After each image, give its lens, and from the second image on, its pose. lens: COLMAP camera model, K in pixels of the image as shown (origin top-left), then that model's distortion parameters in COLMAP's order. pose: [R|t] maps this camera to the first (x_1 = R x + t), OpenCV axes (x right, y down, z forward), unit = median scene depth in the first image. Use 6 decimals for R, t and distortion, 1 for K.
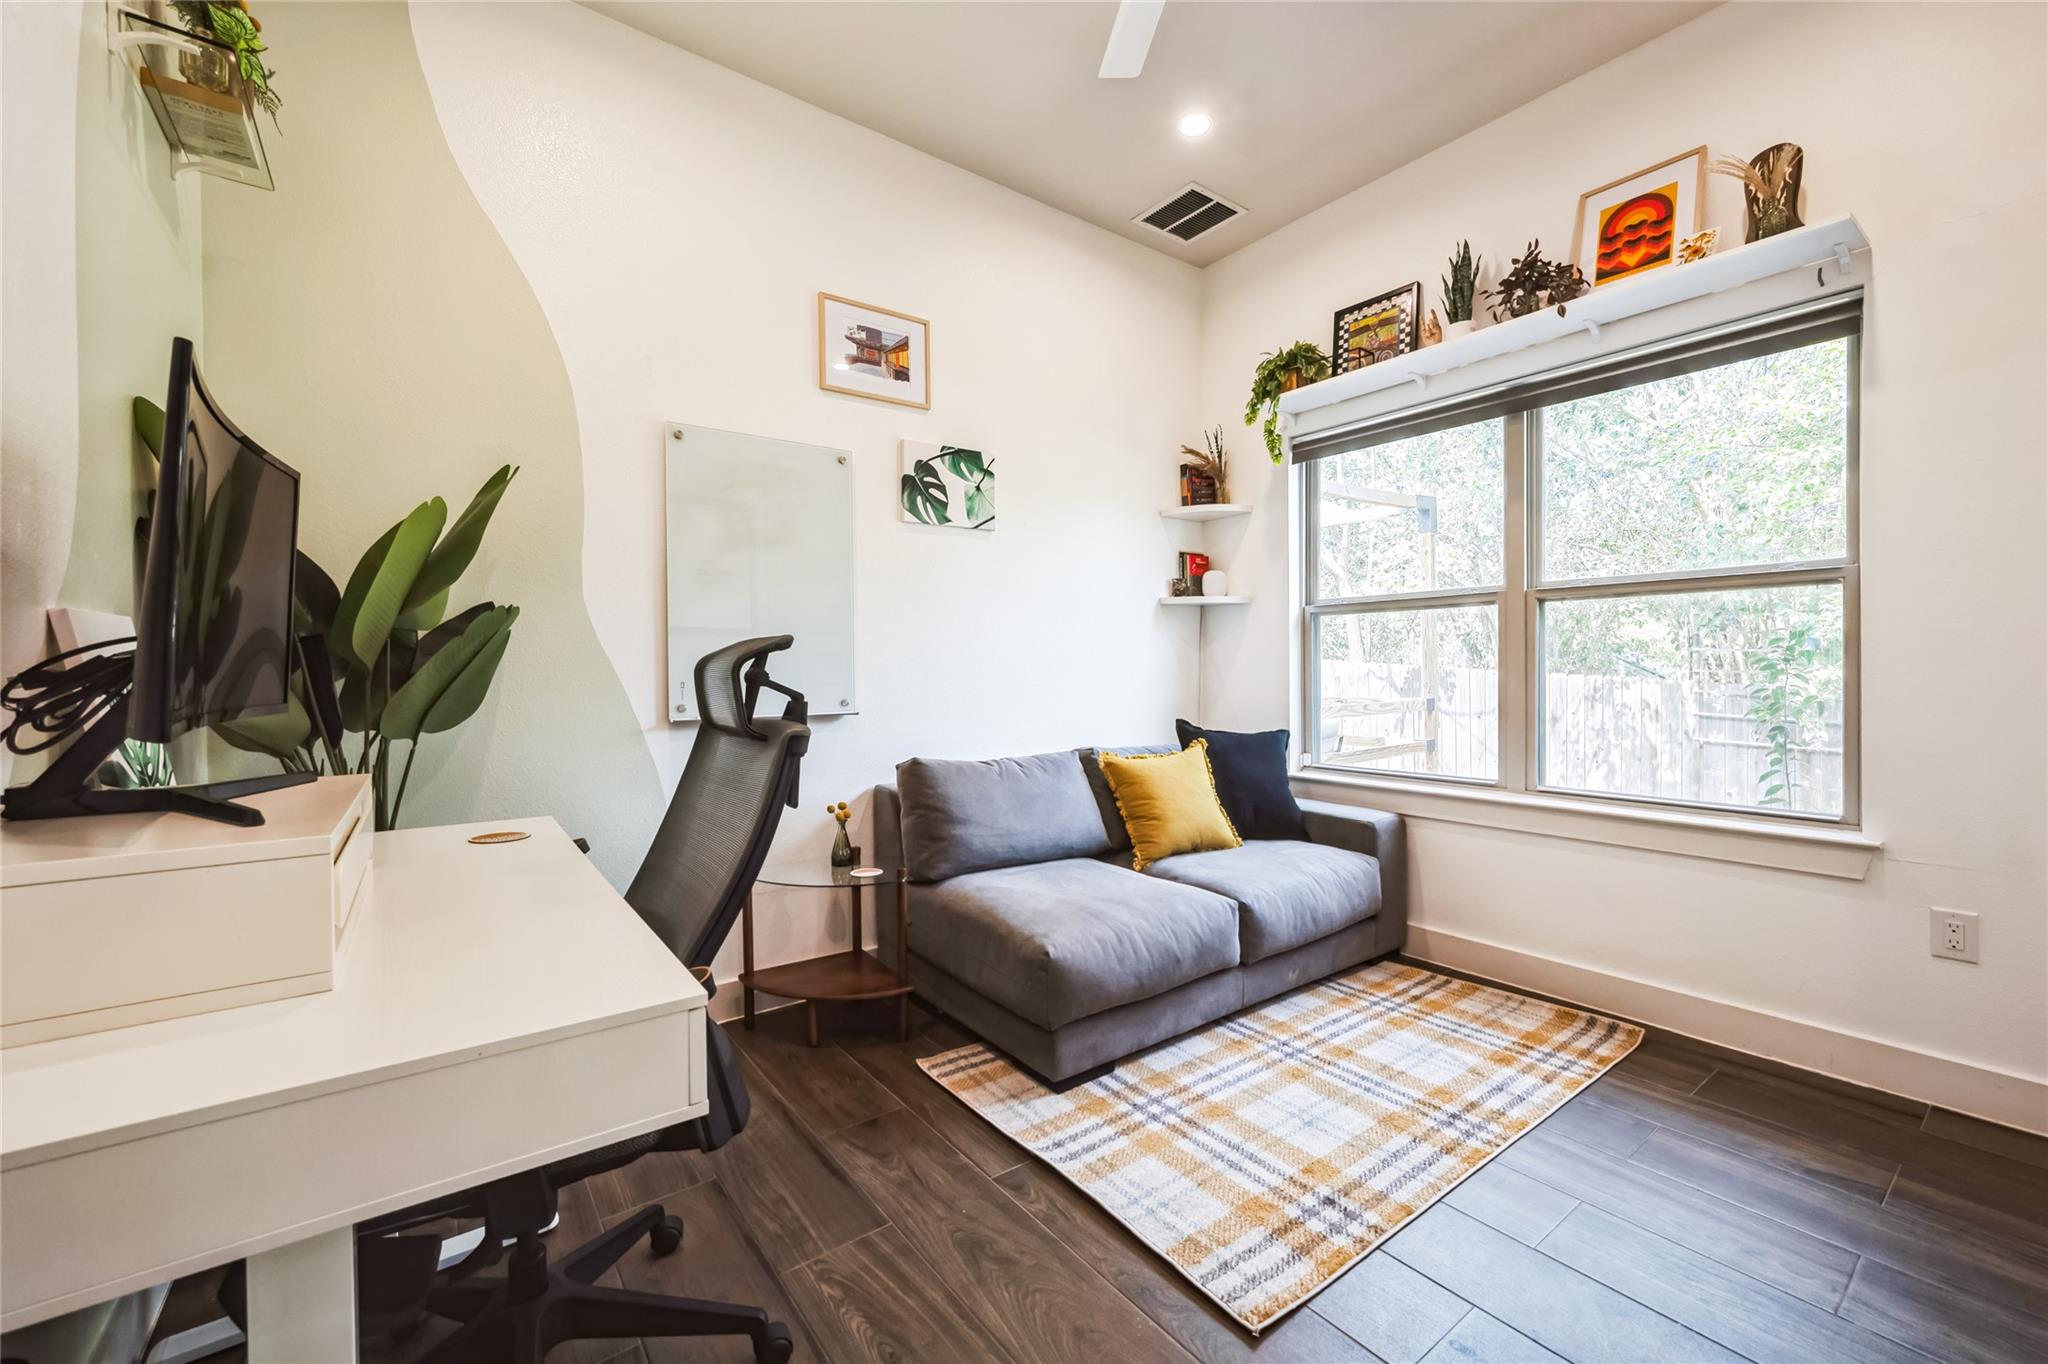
lens RADIAL K [[813.9, 0, 1044.8], [0, 813.9, 672.4], [0, 0, 1]] dist [-0.003900, 0.000814]
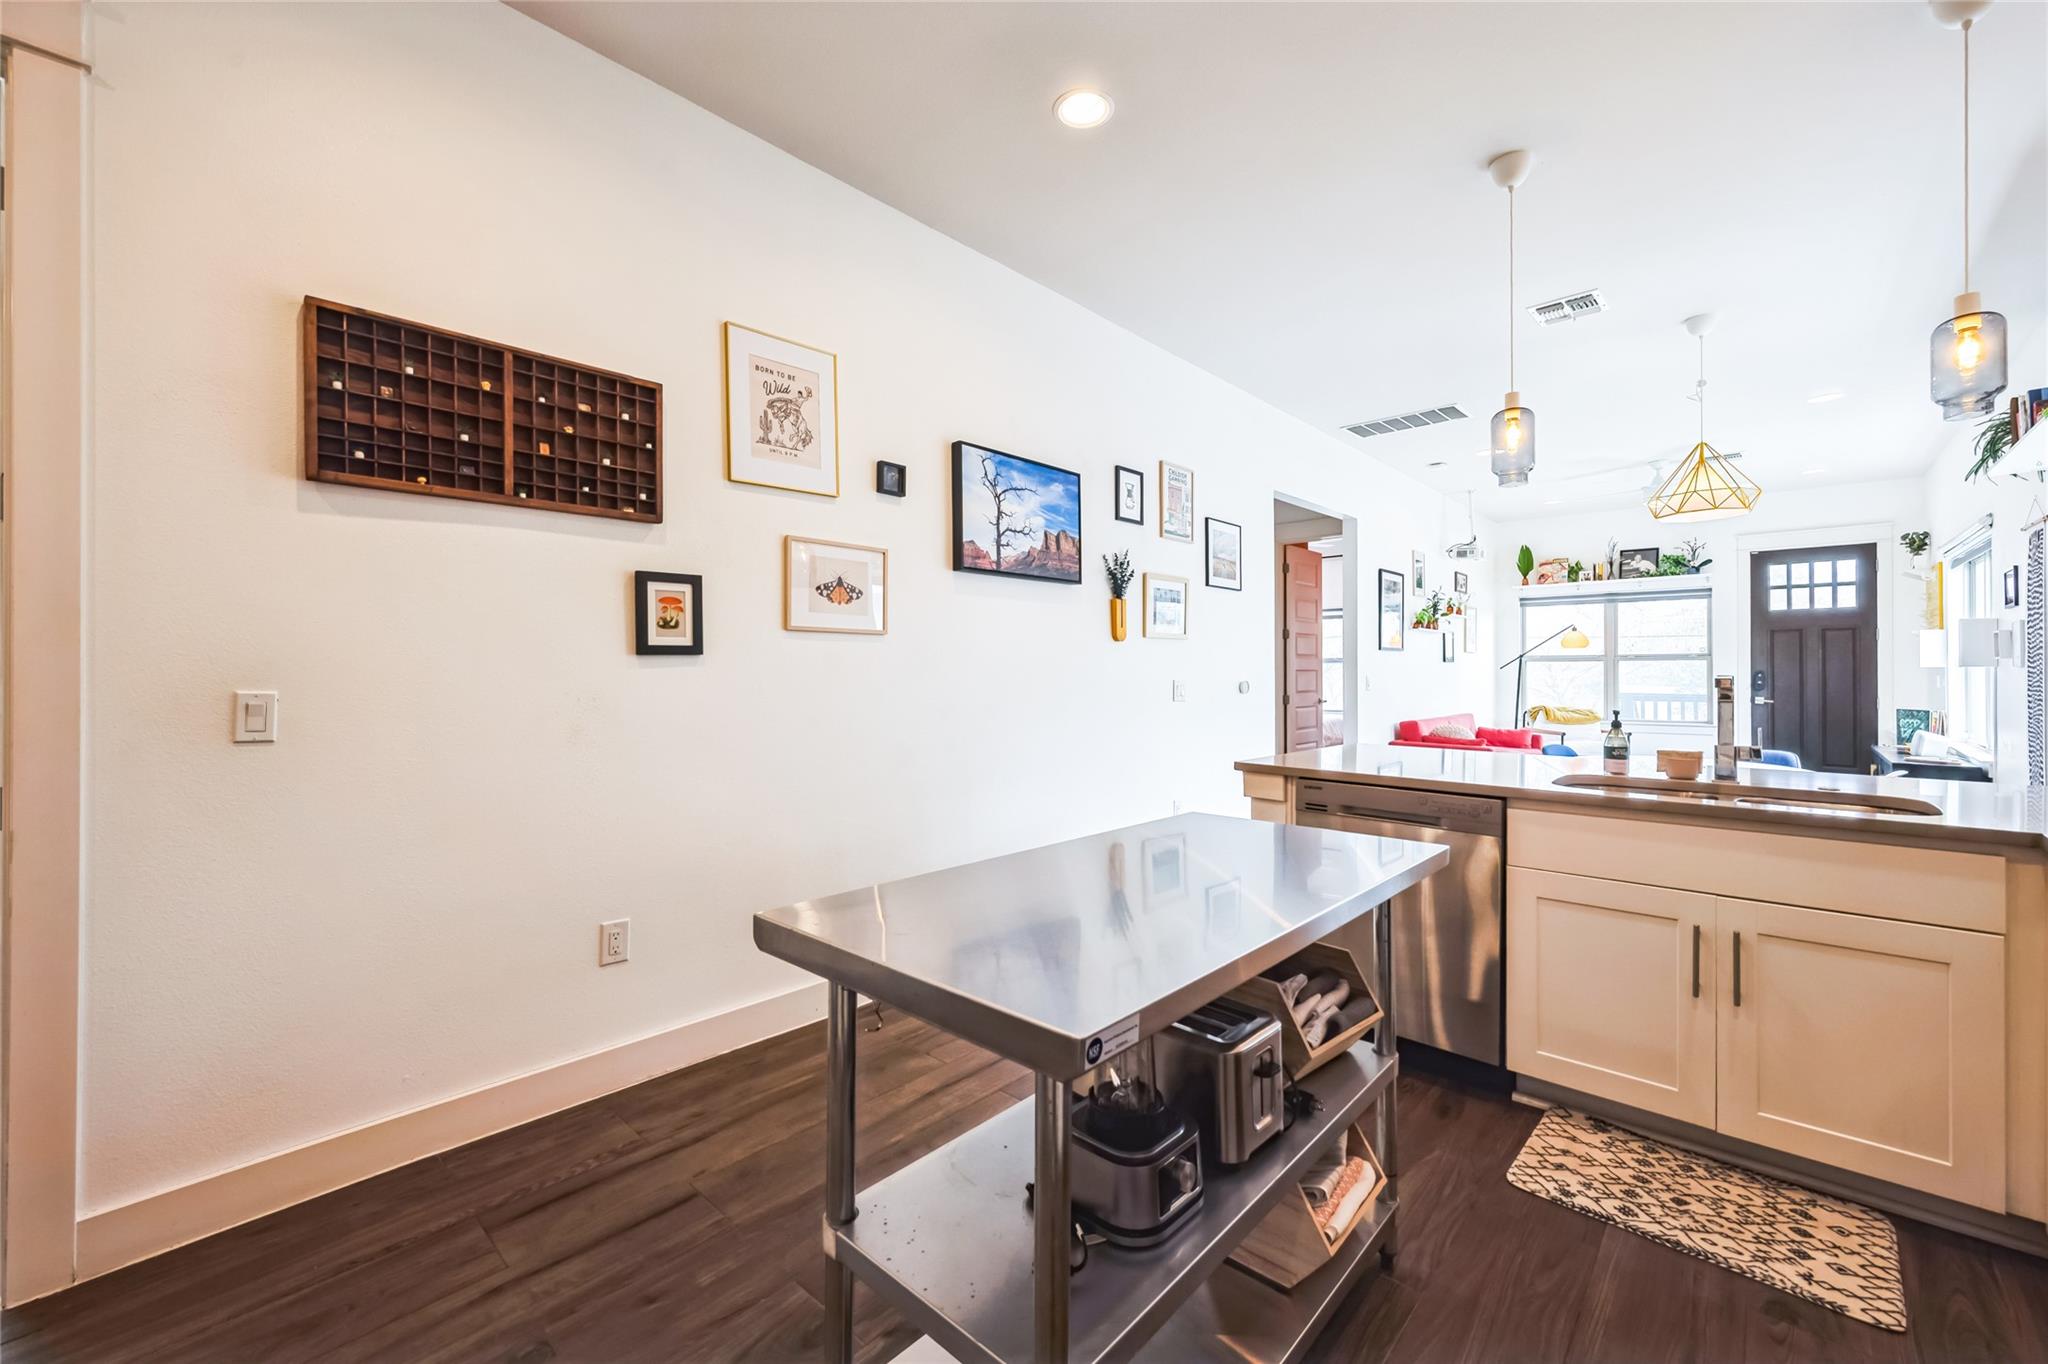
lens RADIAL K [[813.9, 0, 1022.0], [0, 813.9, 670.6], [0, 0, 1]] dist [-0.003900, 0.000814]
pose [[0.982647, 0.001802, 0.185478, -2.686602], [0.000398, 0.999930, -0.011818, -0.011762], [-0.185487, 0.011687, 0.982577, -2.014290]]
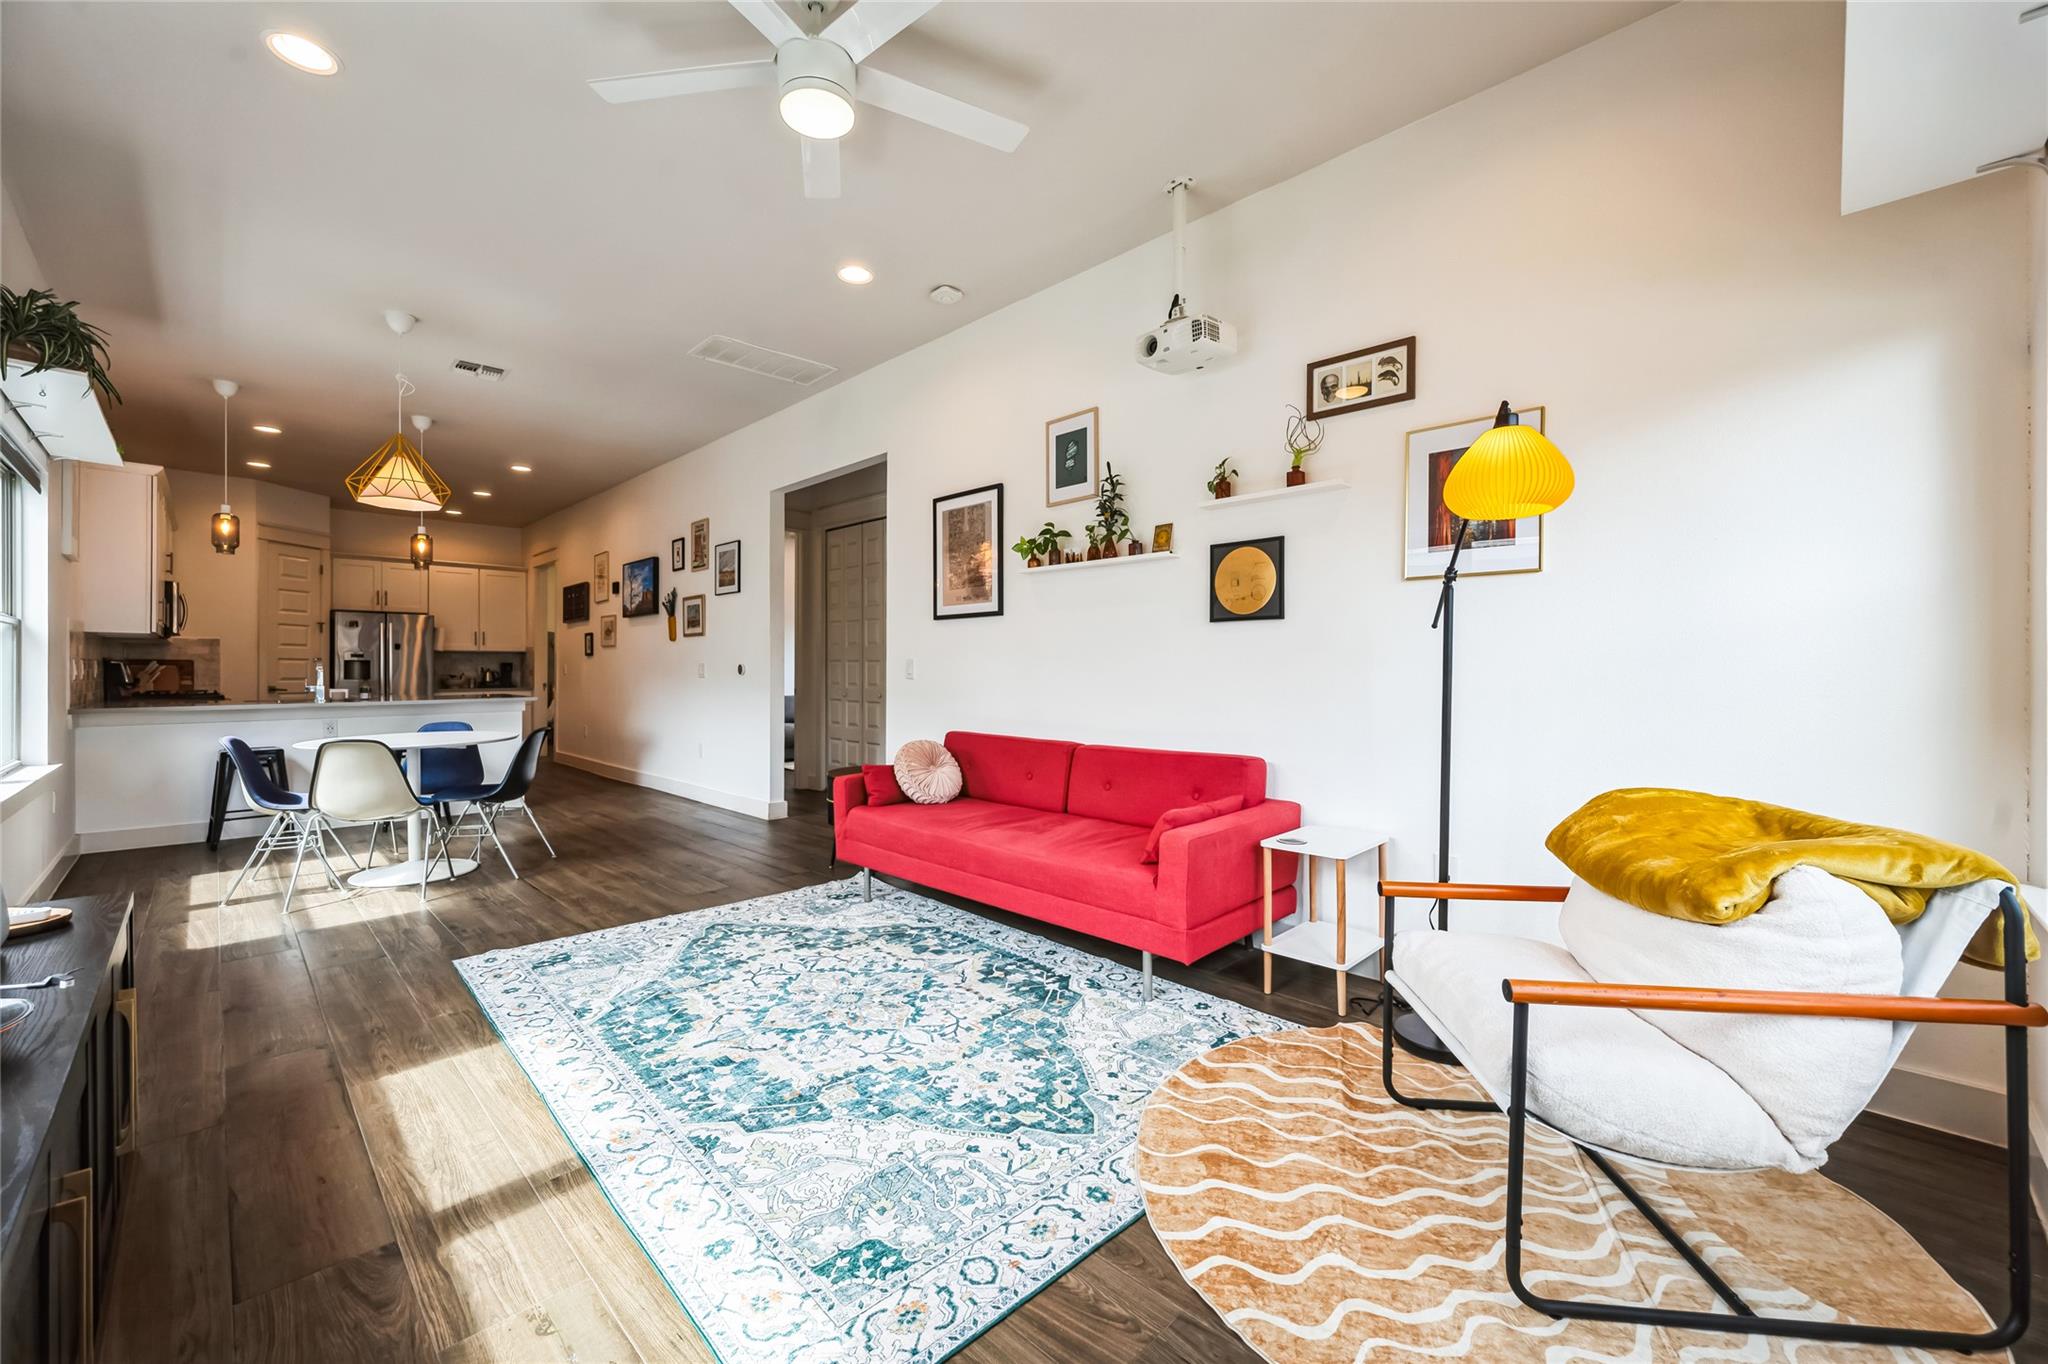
lens RADIAL K [[813.9, 0, 1036.5], [0, 813.9, 674.4], [0, 0, 1]] dist [-0.003900, 0.000814]
pose [[0.157181, 0.009227, -0.987527, 0.982330], [-0.009284, 0.999926, 0.007865, -0.006459], [0.987526, 0.007932, 0.157255, 0.467358]]
